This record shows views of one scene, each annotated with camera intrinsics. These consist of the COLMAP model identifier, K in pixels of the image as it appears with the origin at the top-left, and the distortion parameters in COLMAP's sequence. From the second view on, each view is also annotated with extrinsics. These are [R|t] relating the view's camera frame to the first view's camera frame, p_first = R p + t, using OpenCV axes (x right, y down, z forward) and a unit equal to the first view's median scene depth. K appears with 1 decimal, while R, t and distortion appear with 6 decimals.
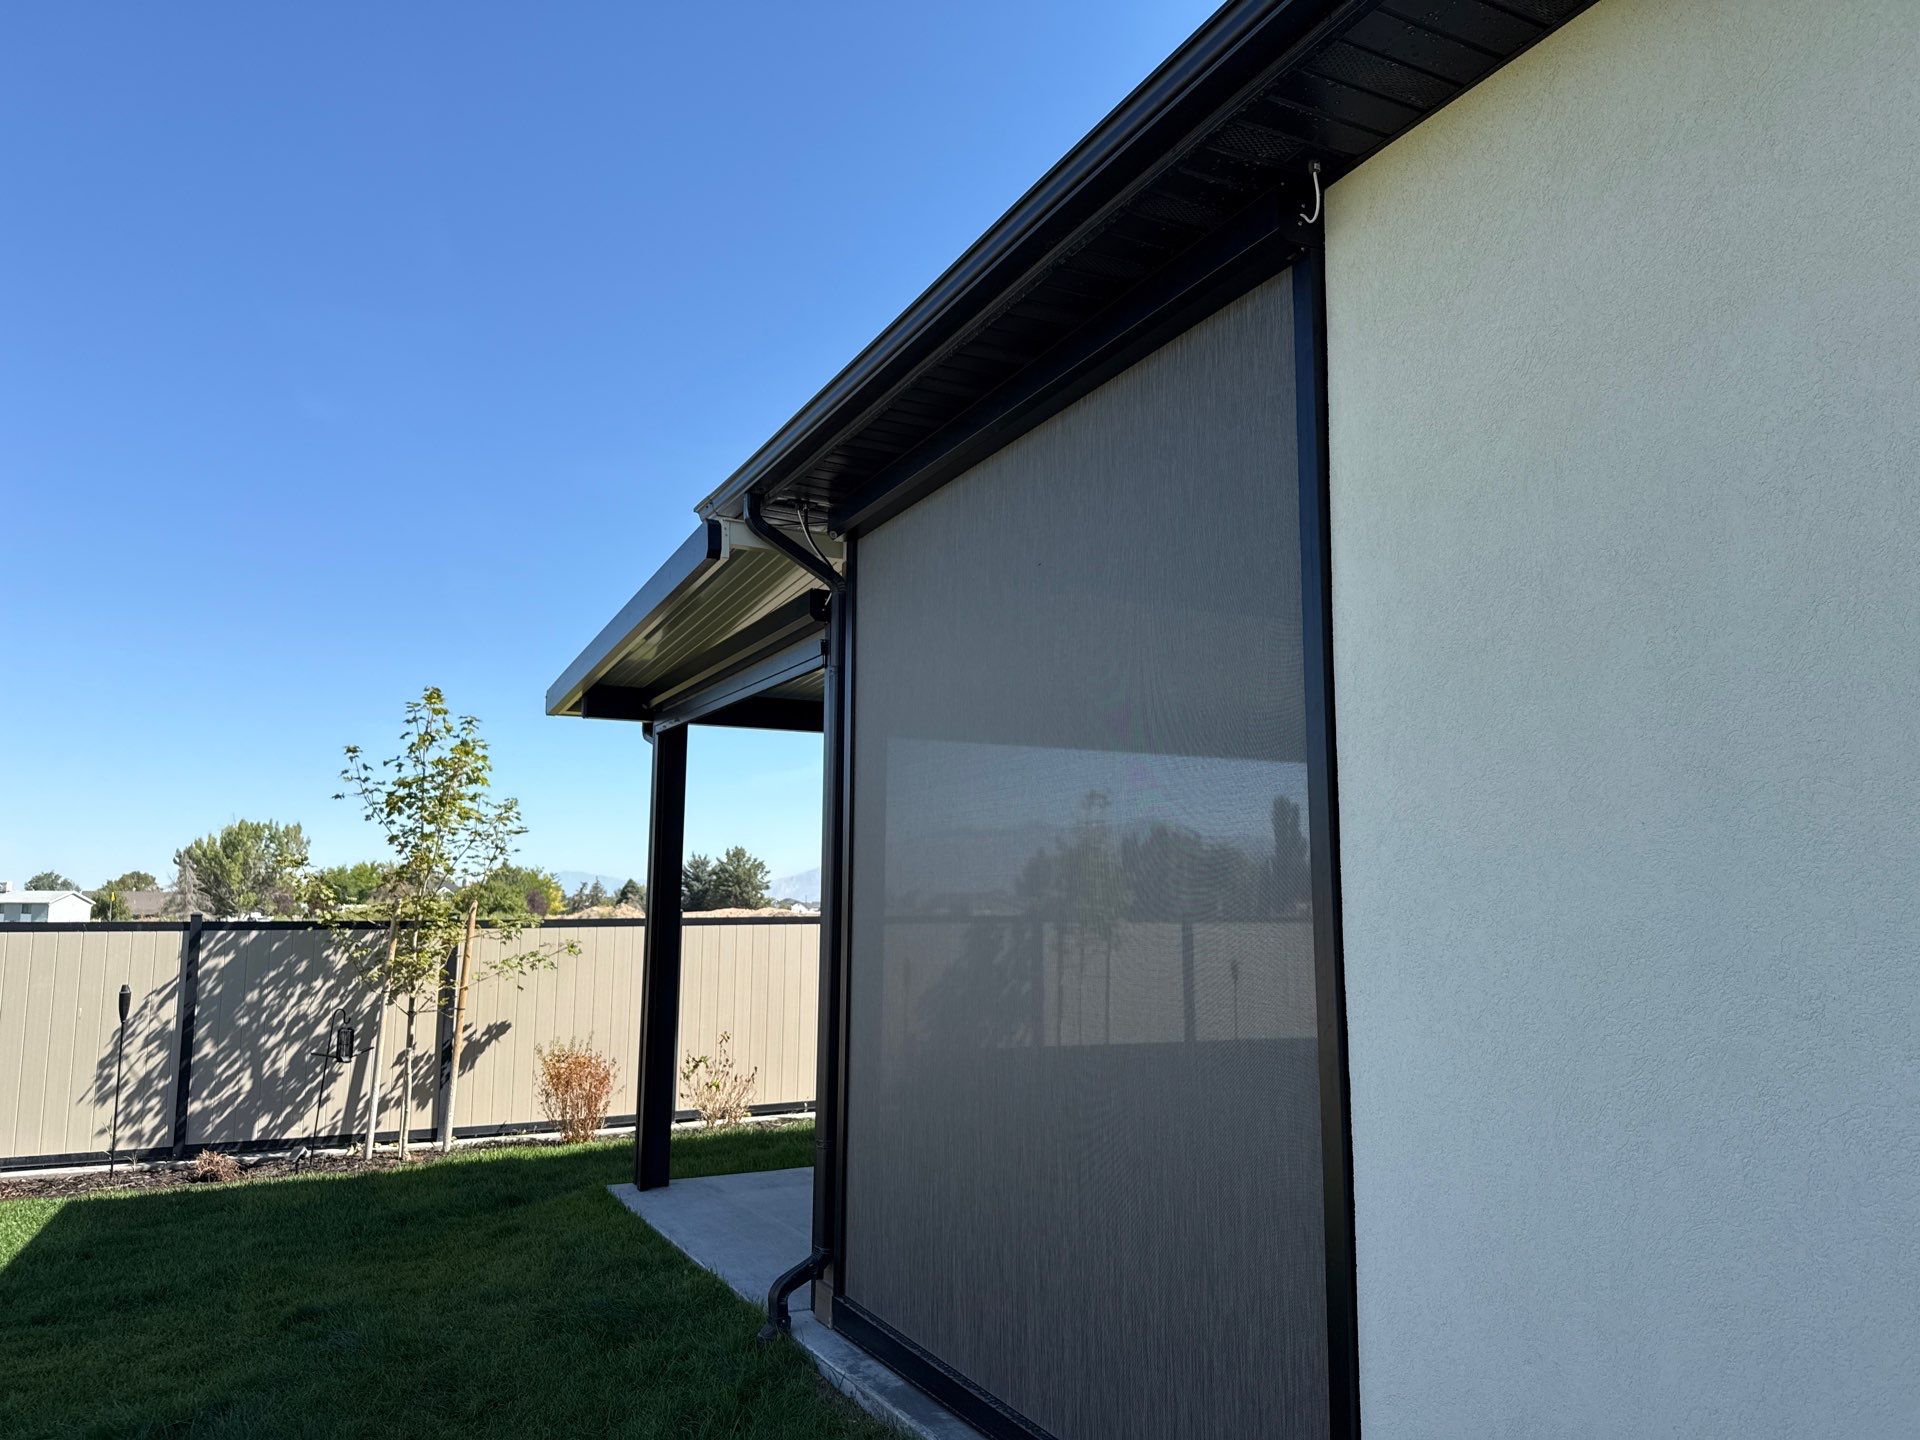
lens RADIAL K [[1372.7, 0, 961.1], [0, 1372.7, 716.1], [0, 0, 1]] dist [-0.004156, -0.004785]
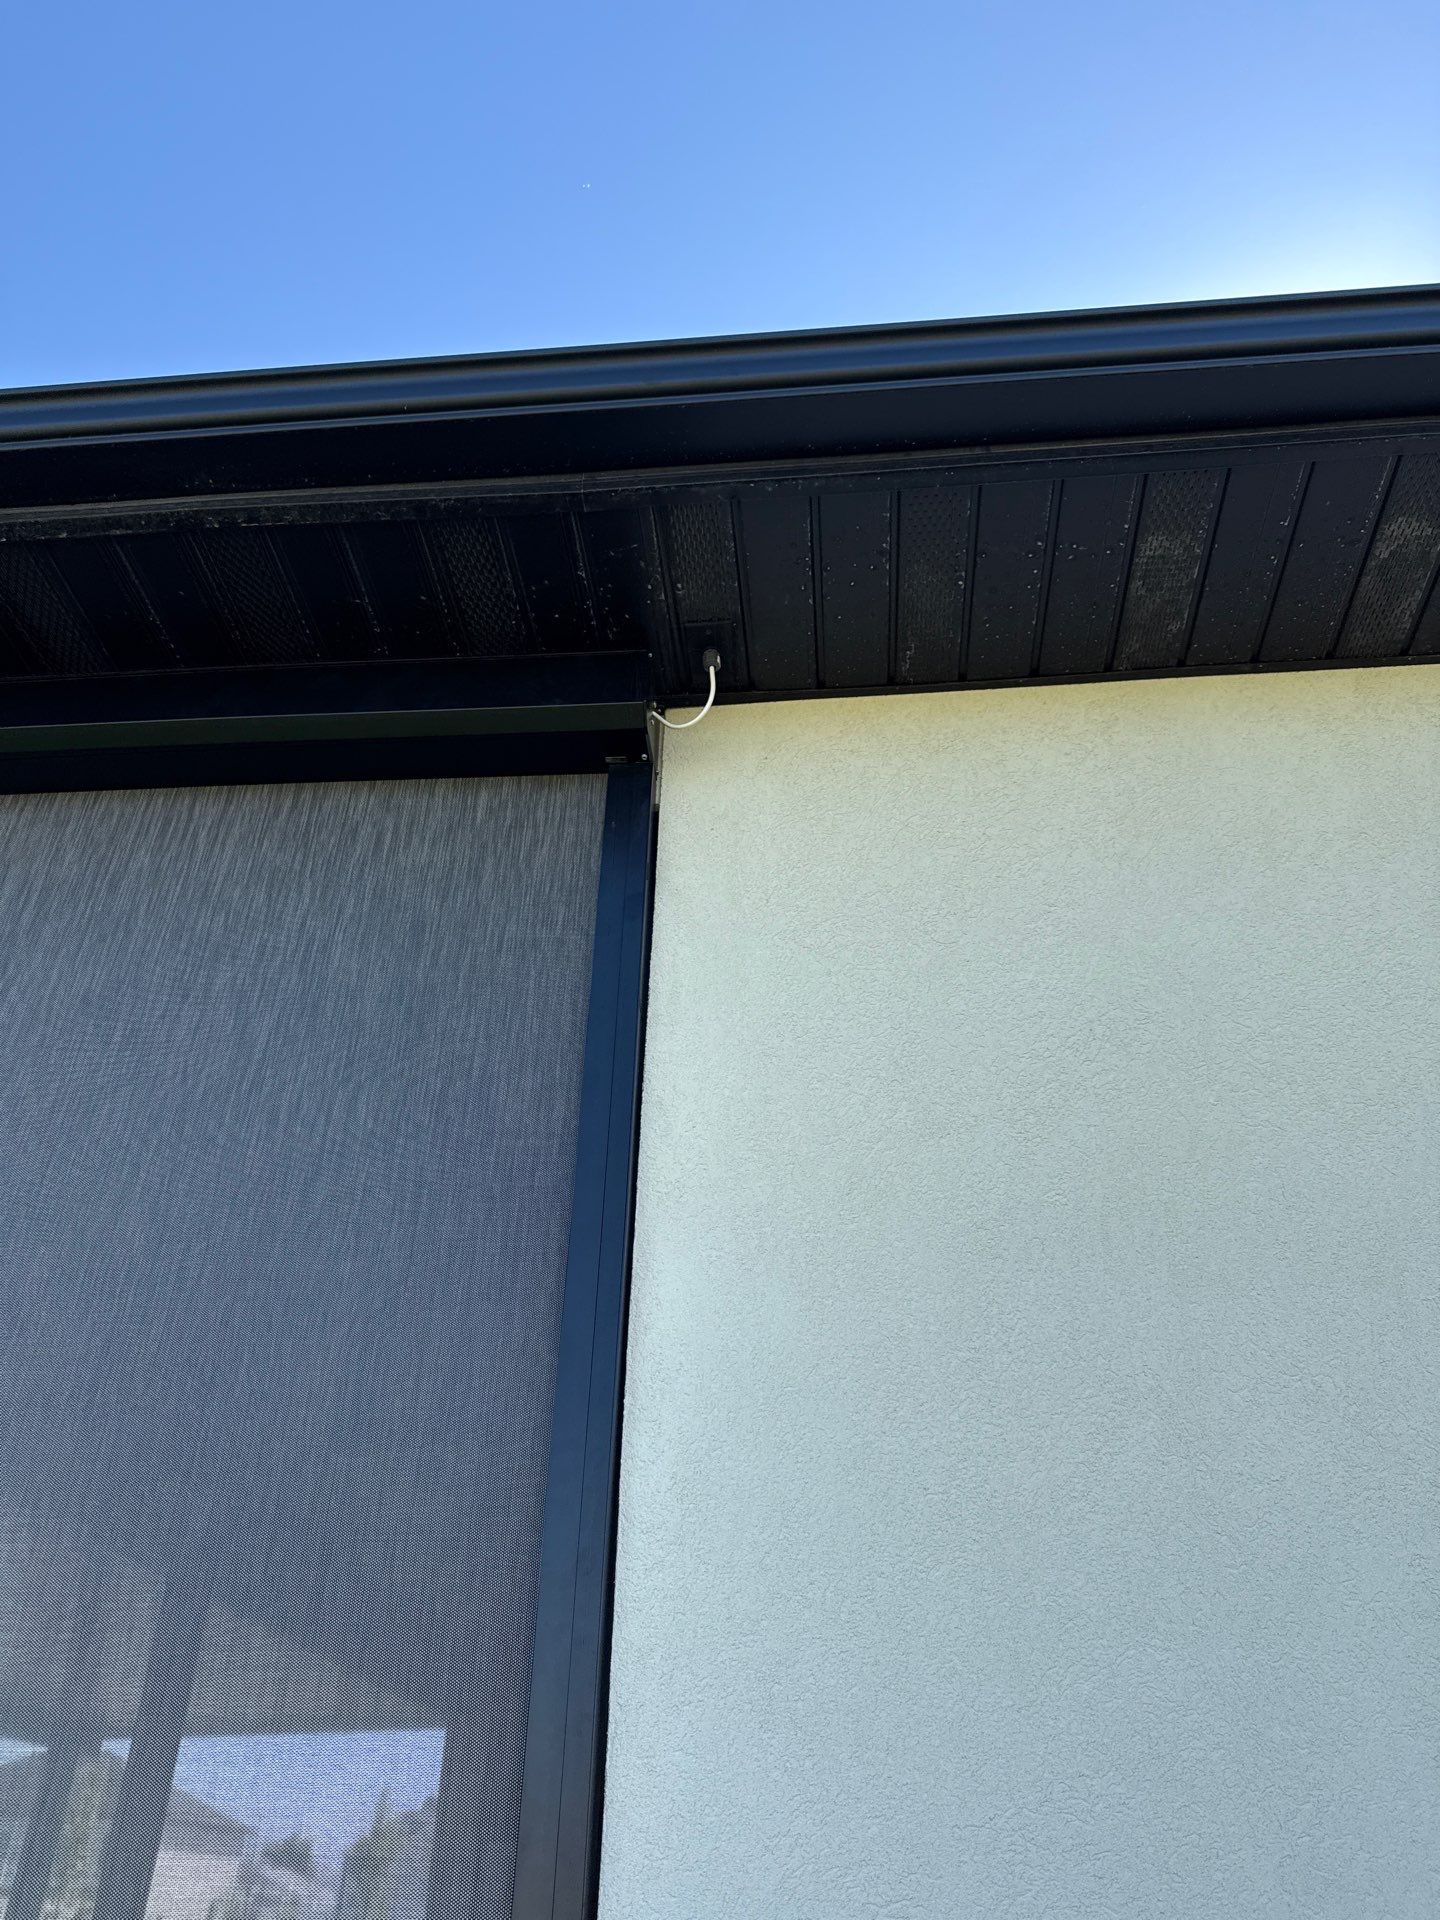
lens RADIAL K [[1372.7, 0, 724.9], [0, 1372.7, 954.2], [0, 0, 1]] dist [-0.004156, -0.004785]
pose [[0.519605, 0.518389, 0.679178, -0.101709], [-0.134478, 0.834624, -0.534153, 0.054651], [-0.843757, 0.186214, 0.503386, 0.685498]]
